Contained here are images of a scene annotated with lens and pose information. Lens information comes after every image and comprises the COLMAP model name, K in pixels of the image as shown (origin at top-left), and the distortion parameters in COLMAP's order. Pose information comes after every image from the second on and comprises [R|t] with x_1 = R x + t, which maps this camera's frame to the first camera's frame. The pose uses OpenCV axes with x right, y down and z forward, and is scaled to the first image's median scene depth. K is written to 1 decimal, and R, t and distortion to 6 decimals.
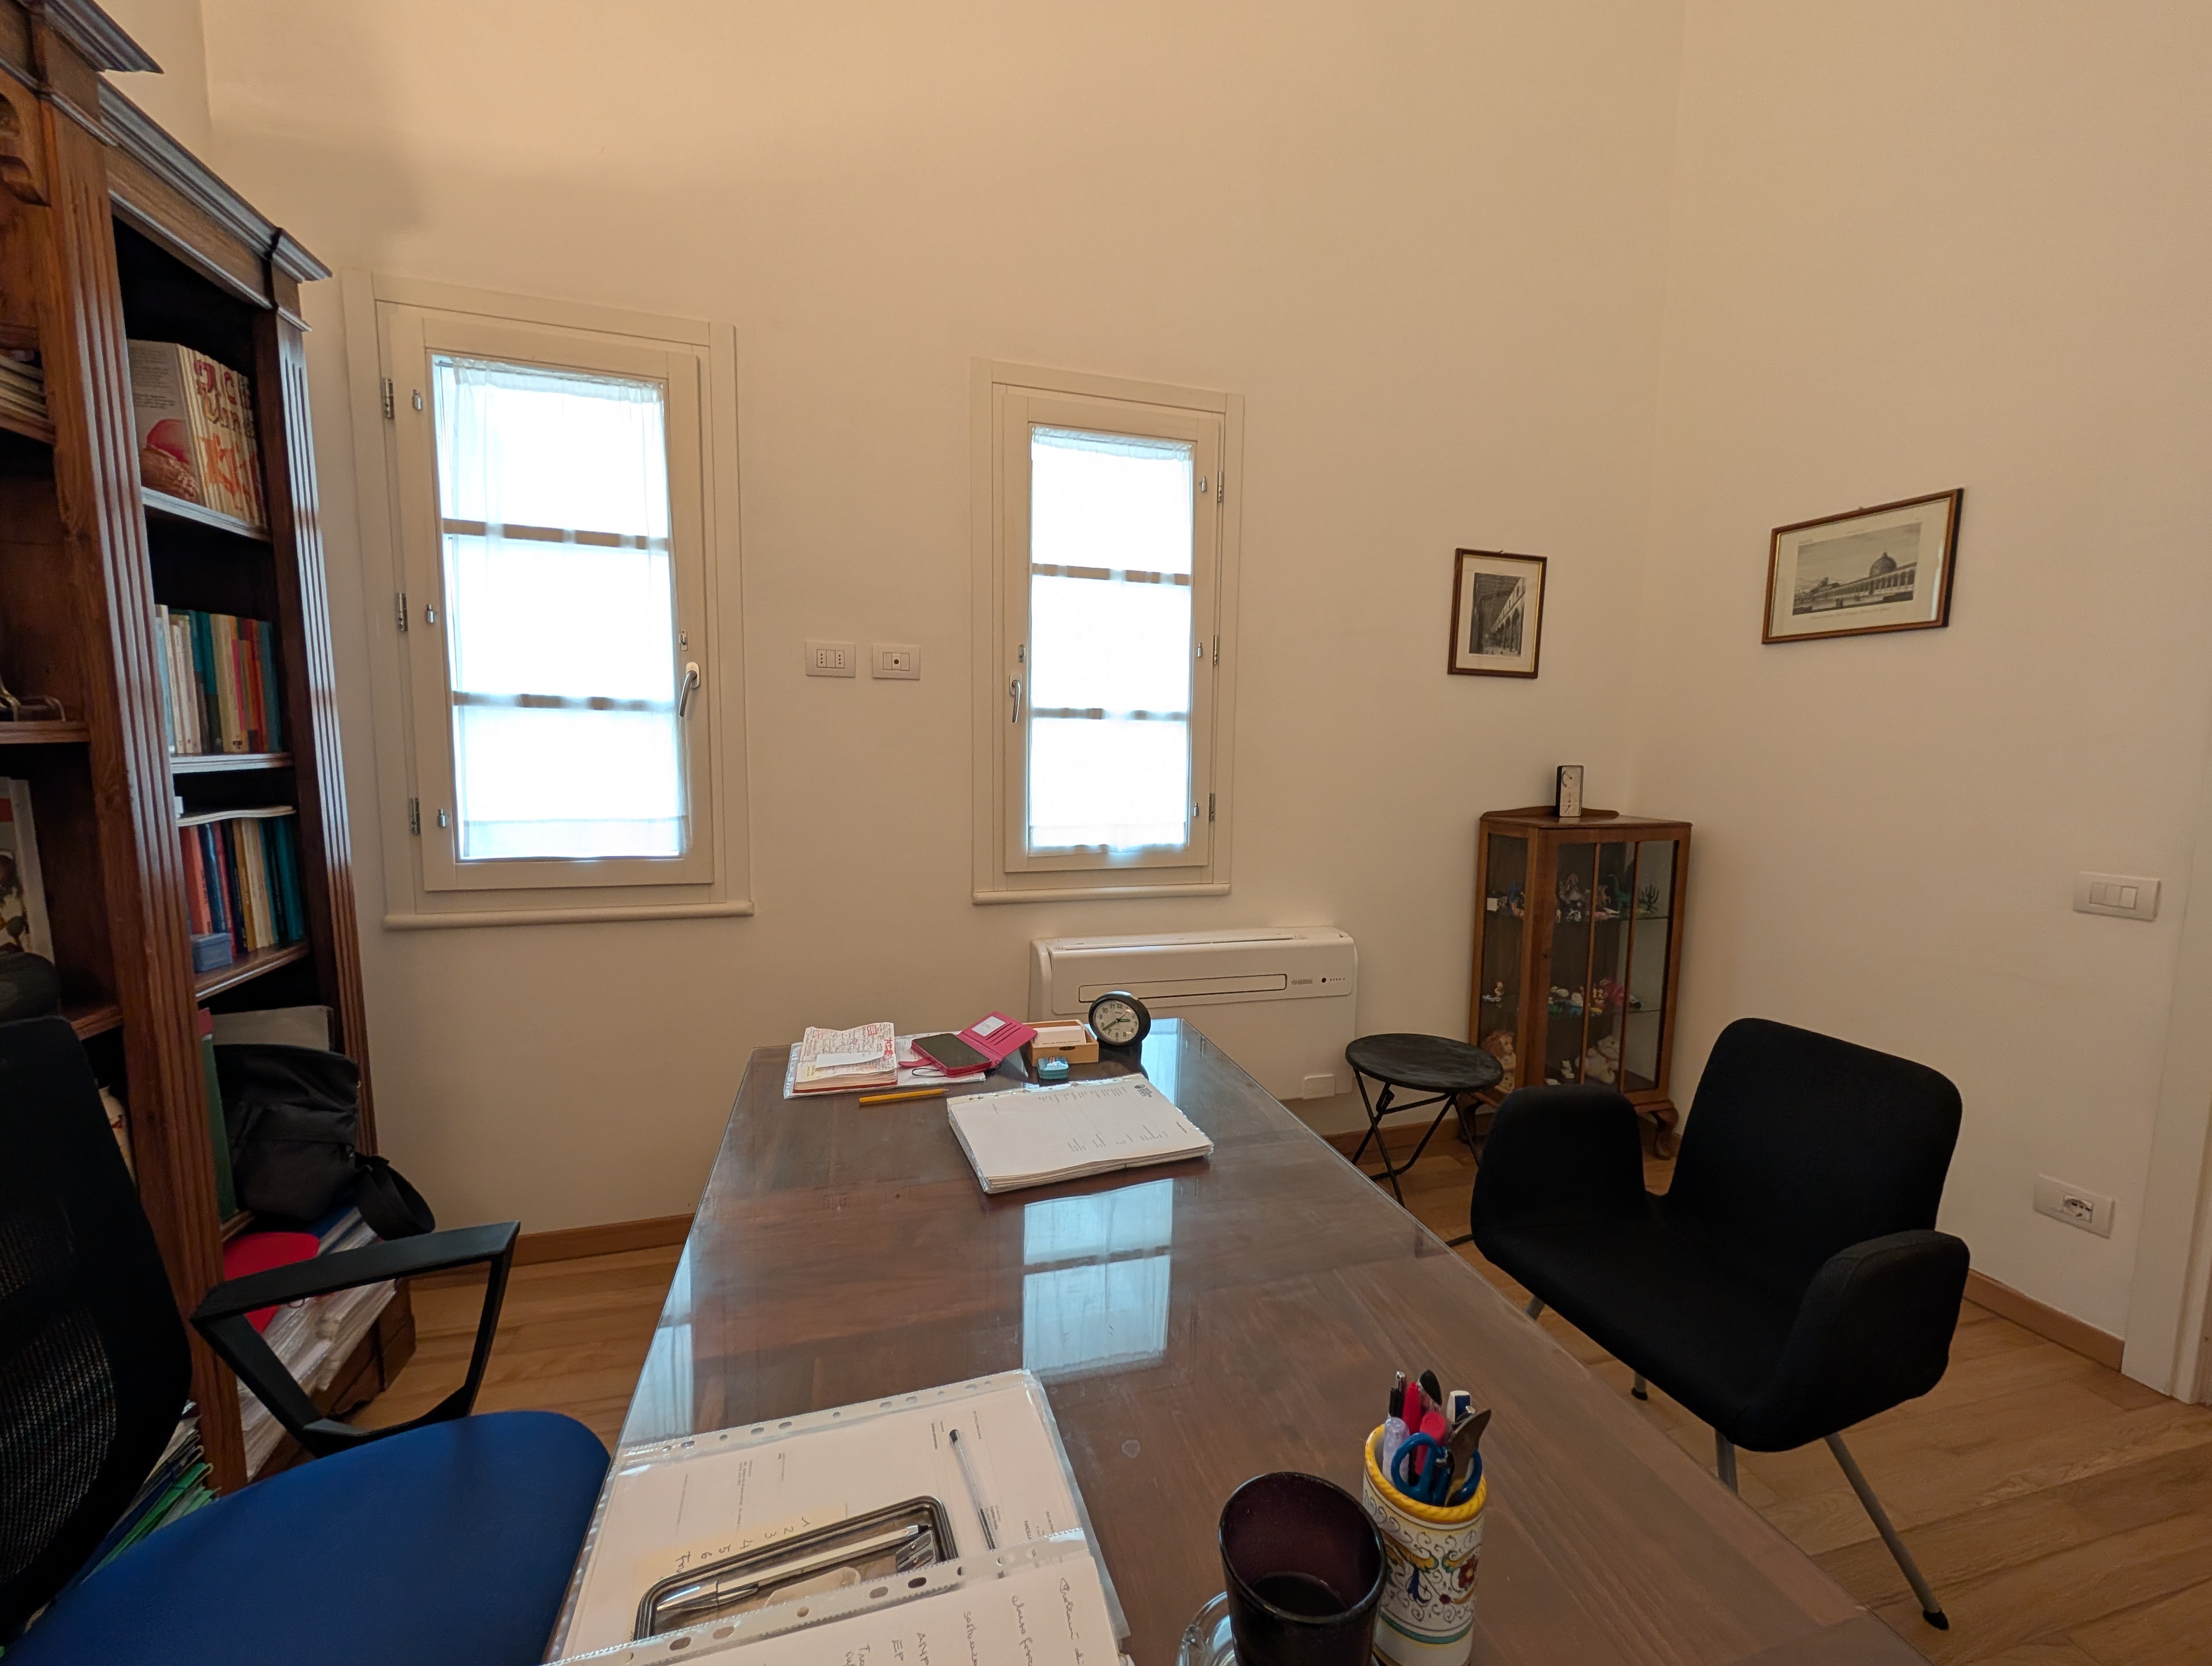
lens RADIAL K [[835.1, 0, 1094.0], [0, 835.1, 835.1], [0, 0, 1]] dist [-0.003185, 0.000432]
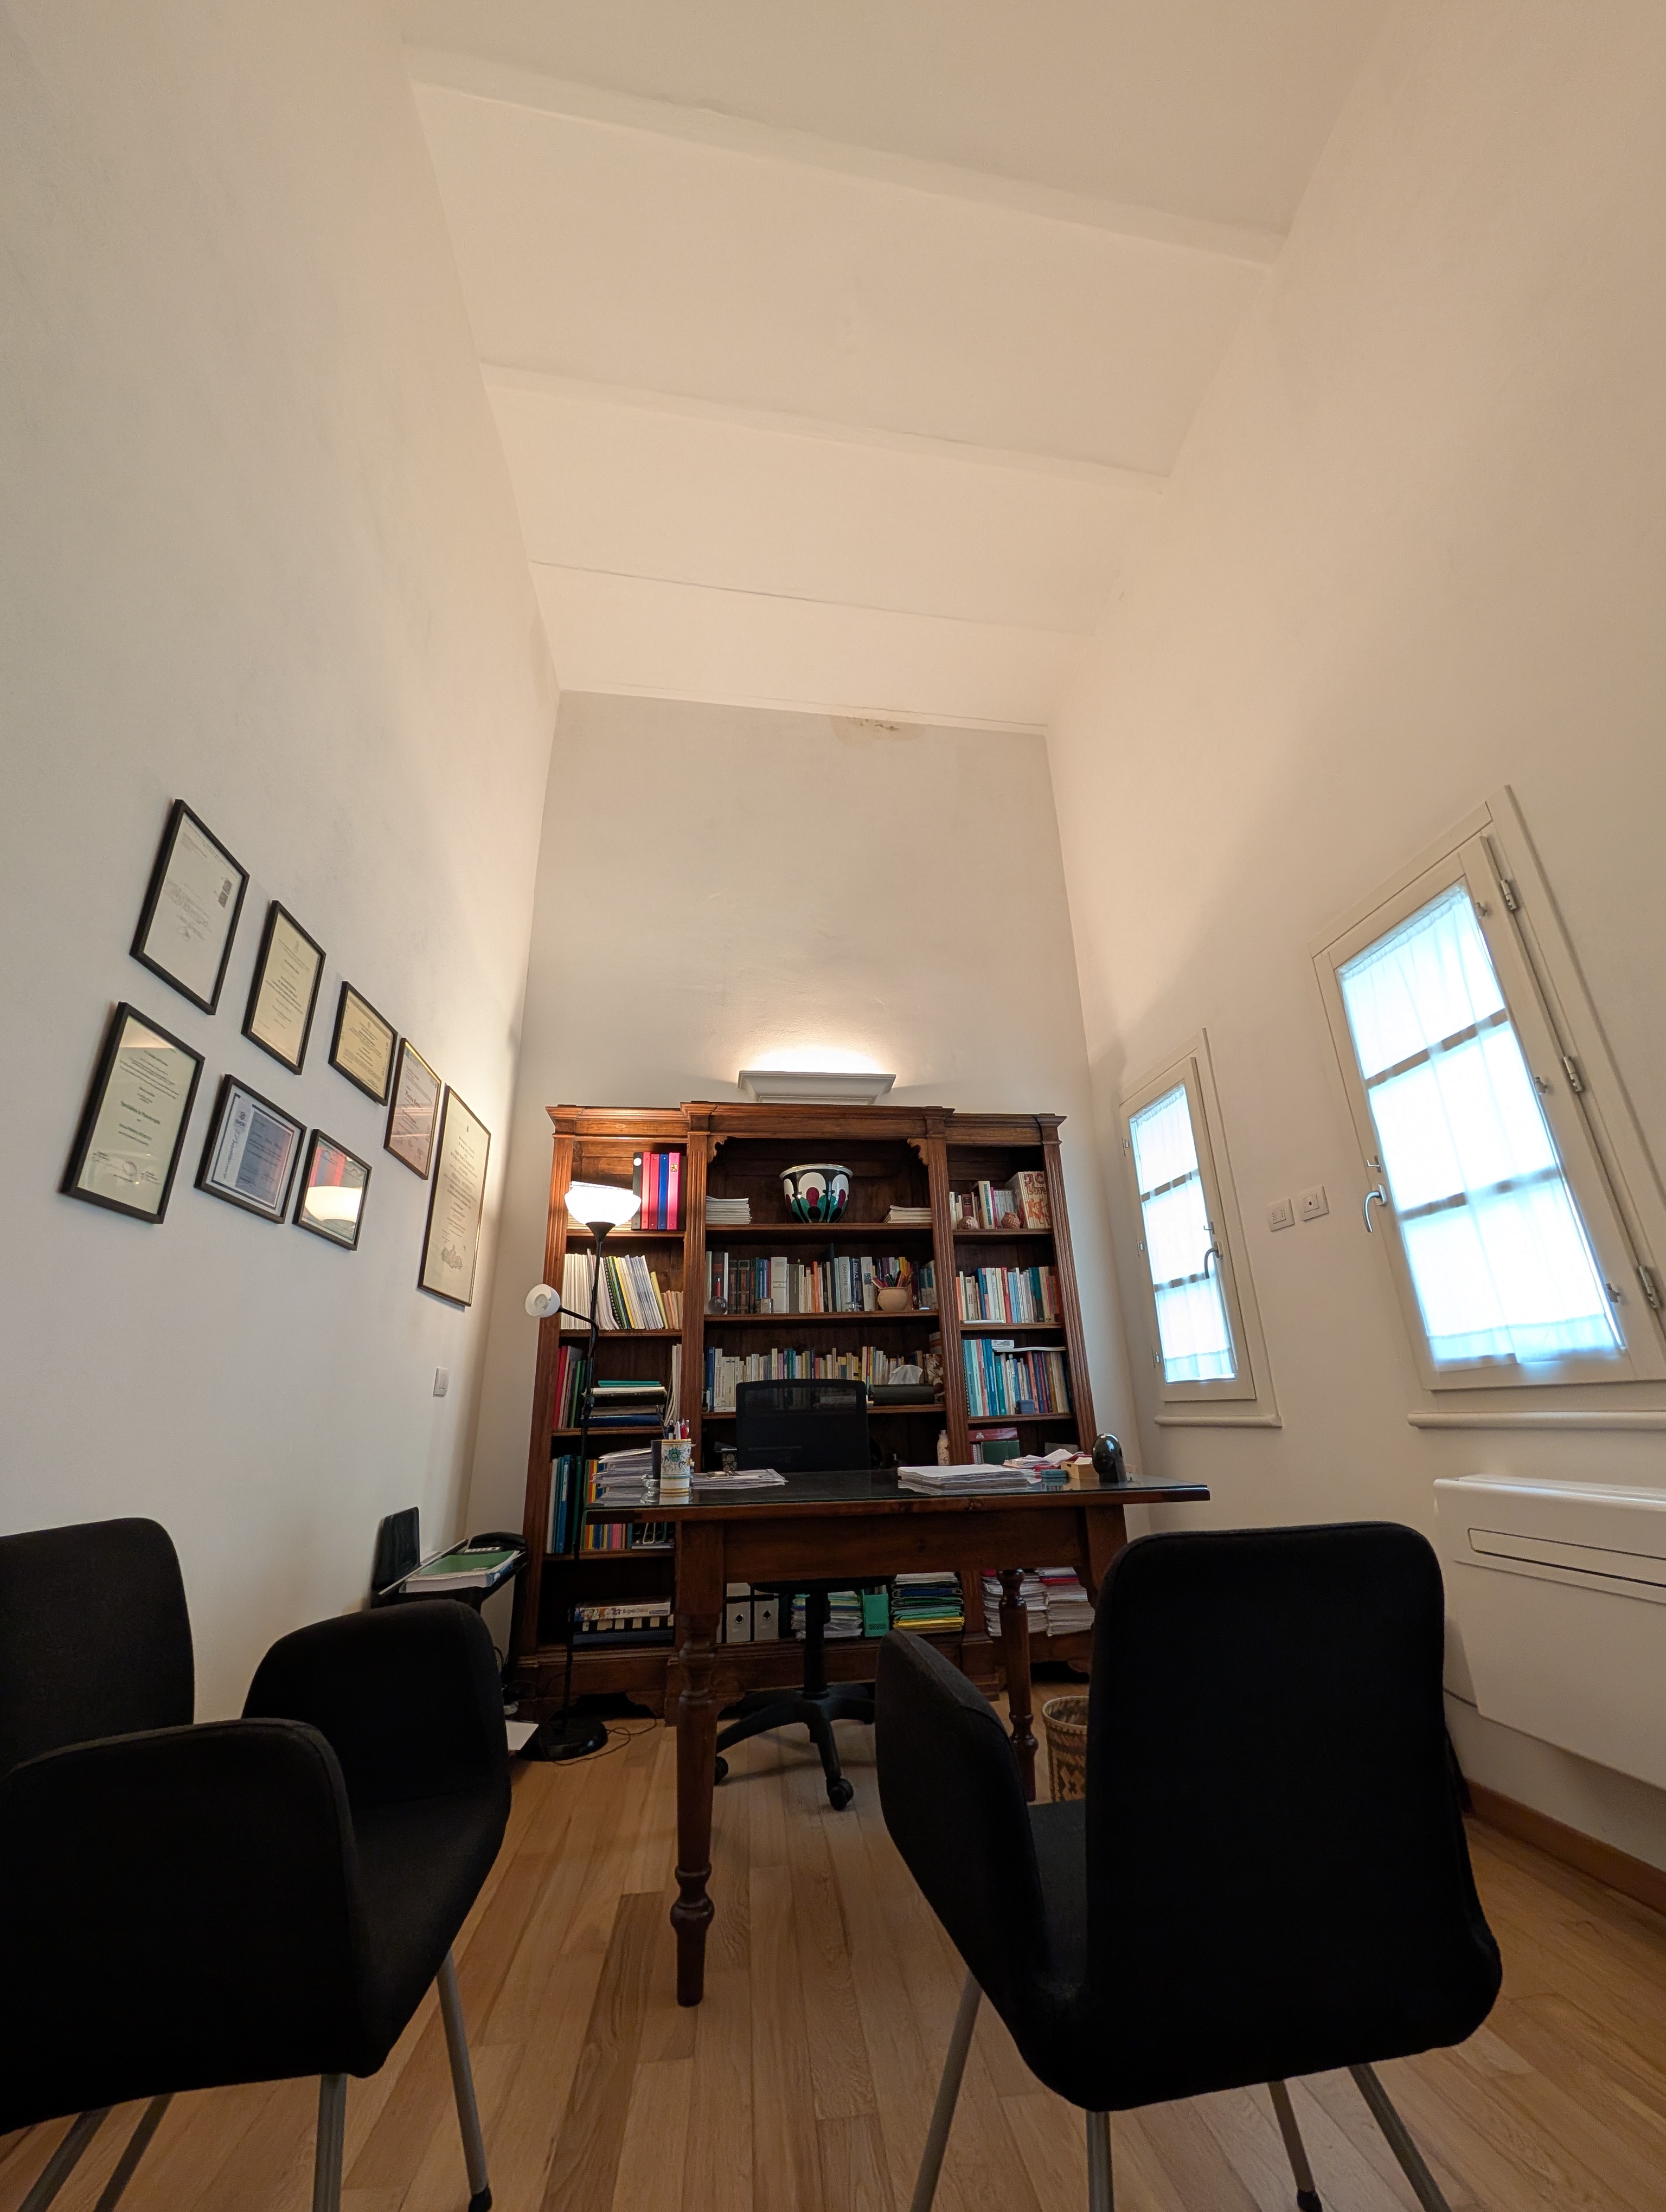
lens RADIAL K [[835.1, 0, 834.5], [0, 835.1, 1111.9], [0, 0, 1]] dist [-0.003185, 0.000432]
pose [[-0.136195, -0.346626, -0.928063, 1.004809], [-0.086444, 0.937377, -0.337419, 0.130395], [0.986903, 0.034271, -0.157629, 0.510989]]
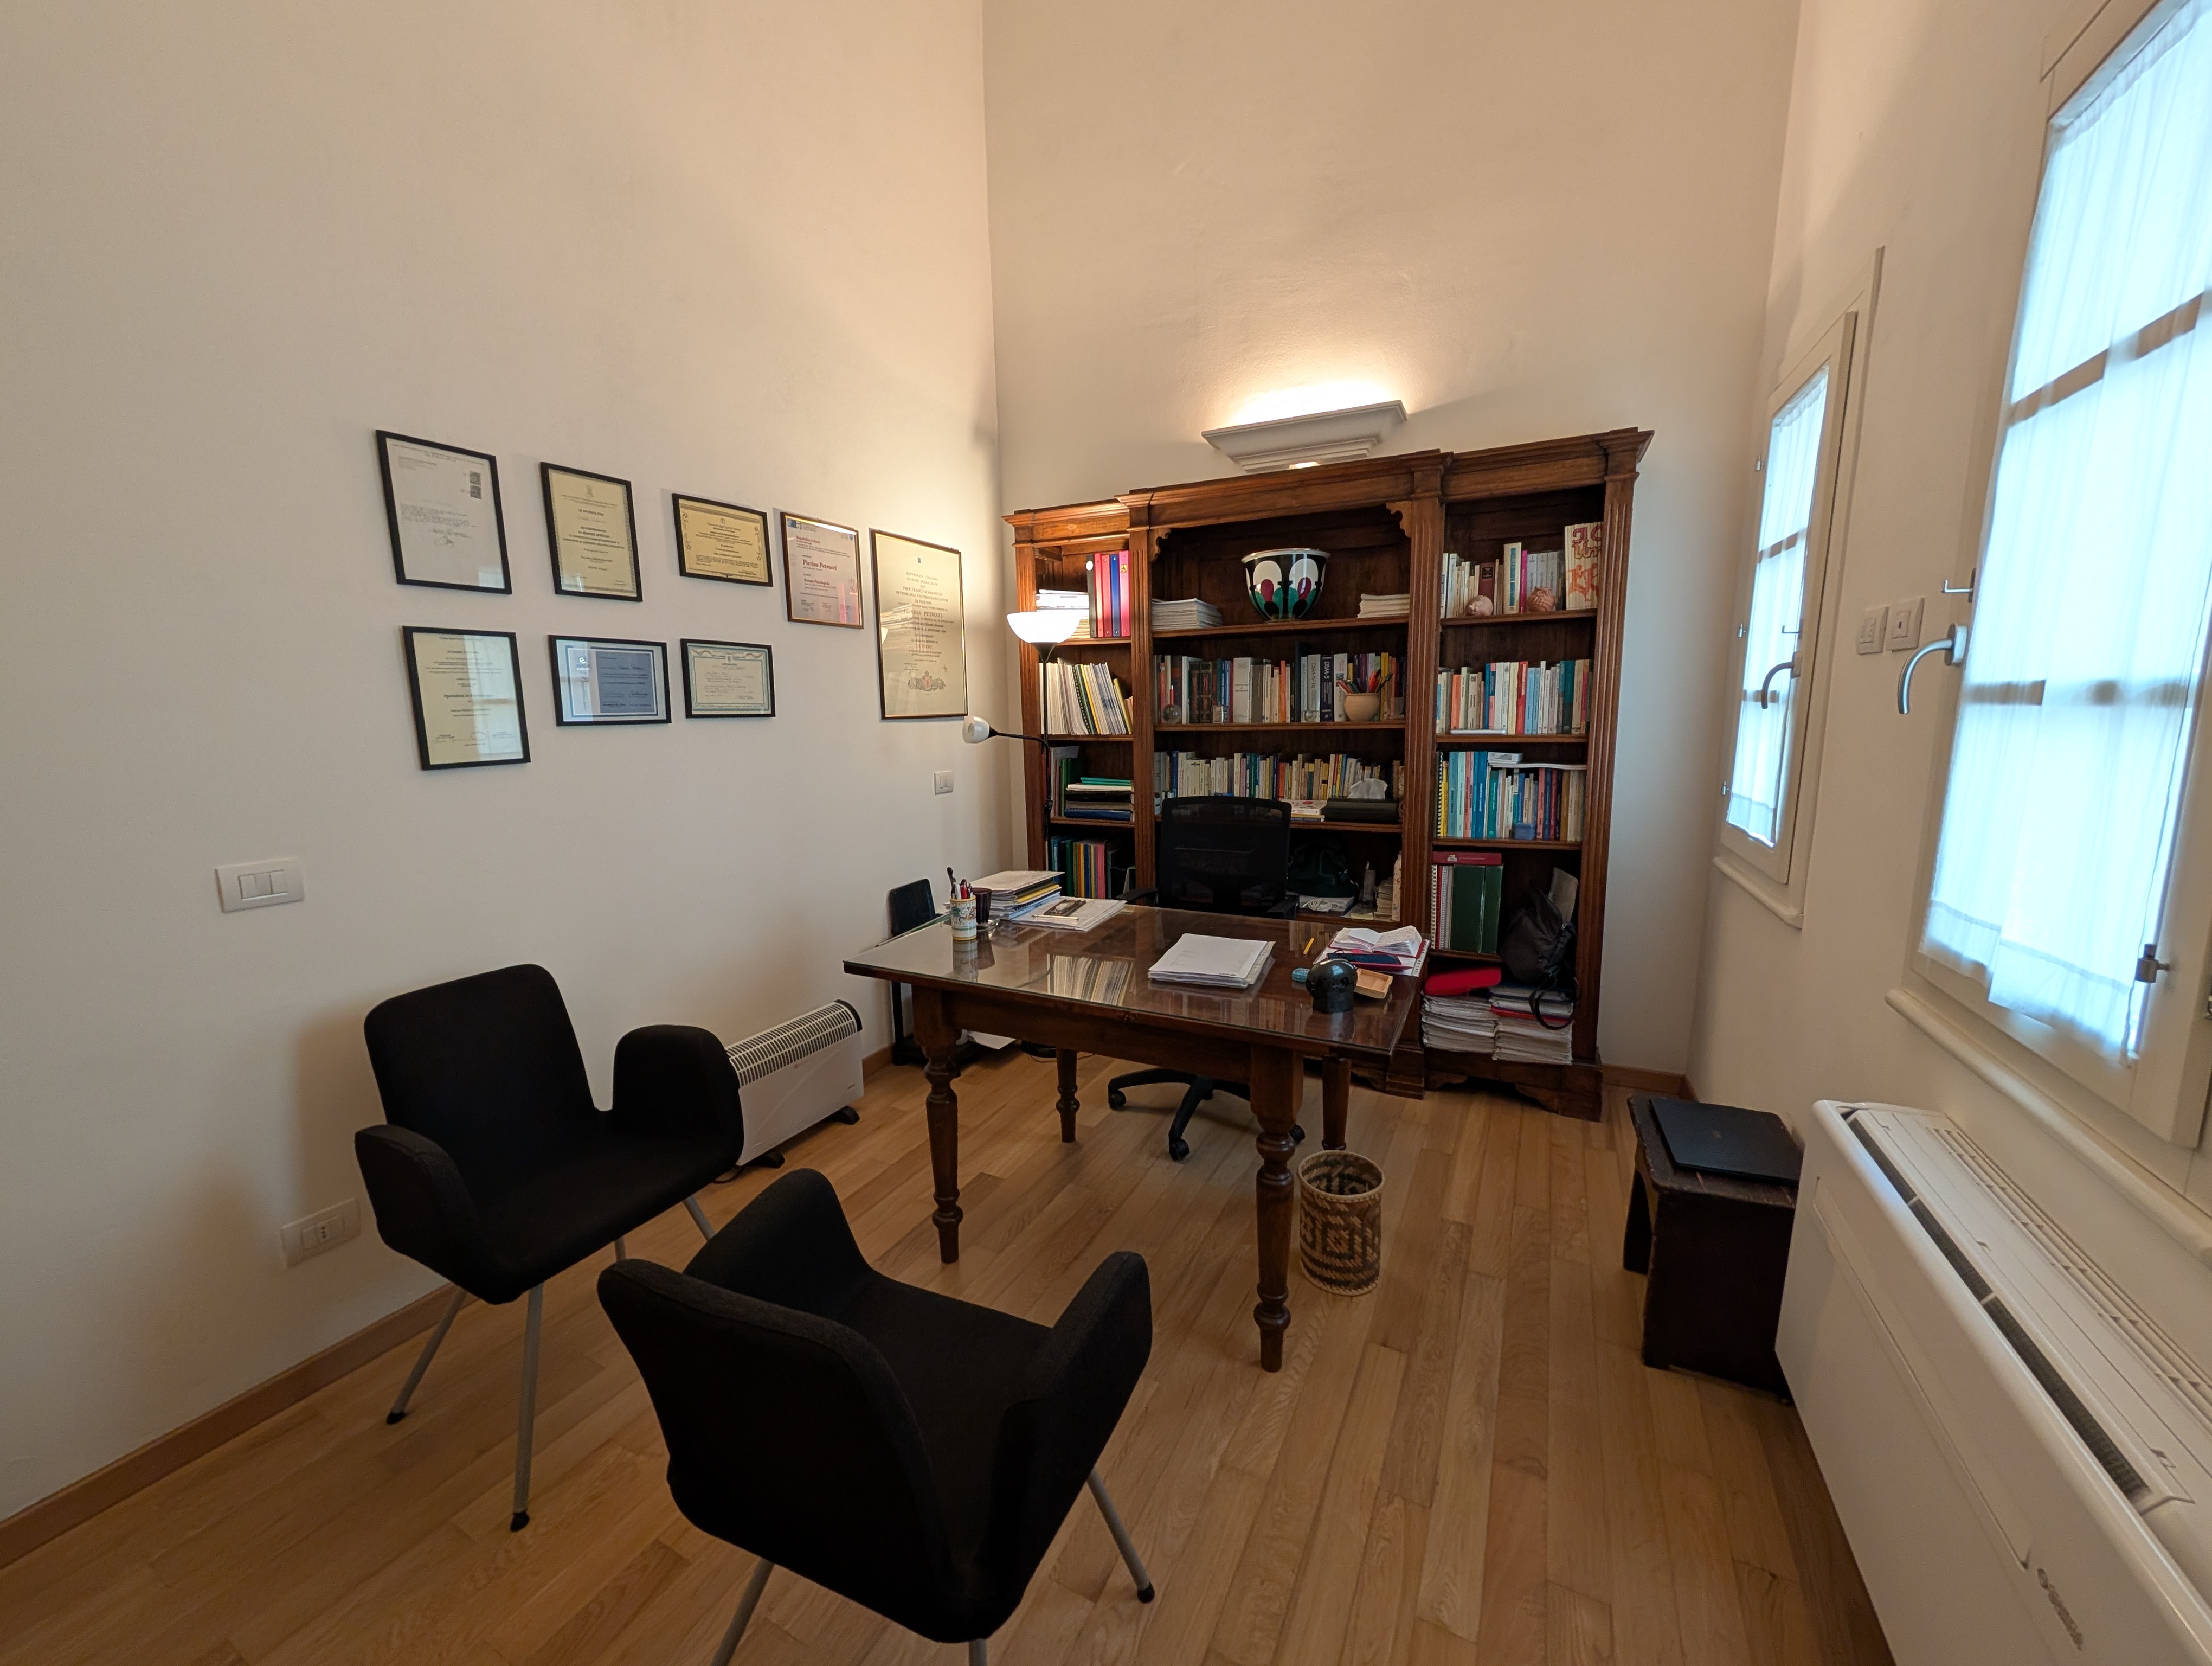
lens RADIAL K [[835.1, 0, 1108.6], [0, 835.1, 834.1], [0, 0, 1]] dist [-0.003185, 0.000432]
pose [[-0.656039, 0.110858, -0.746541, 0.721984], [-0.080038, 0.973356, 0.214875, -0.134716], [0.750471, 0.200718, -0.629687, 0.974750]]
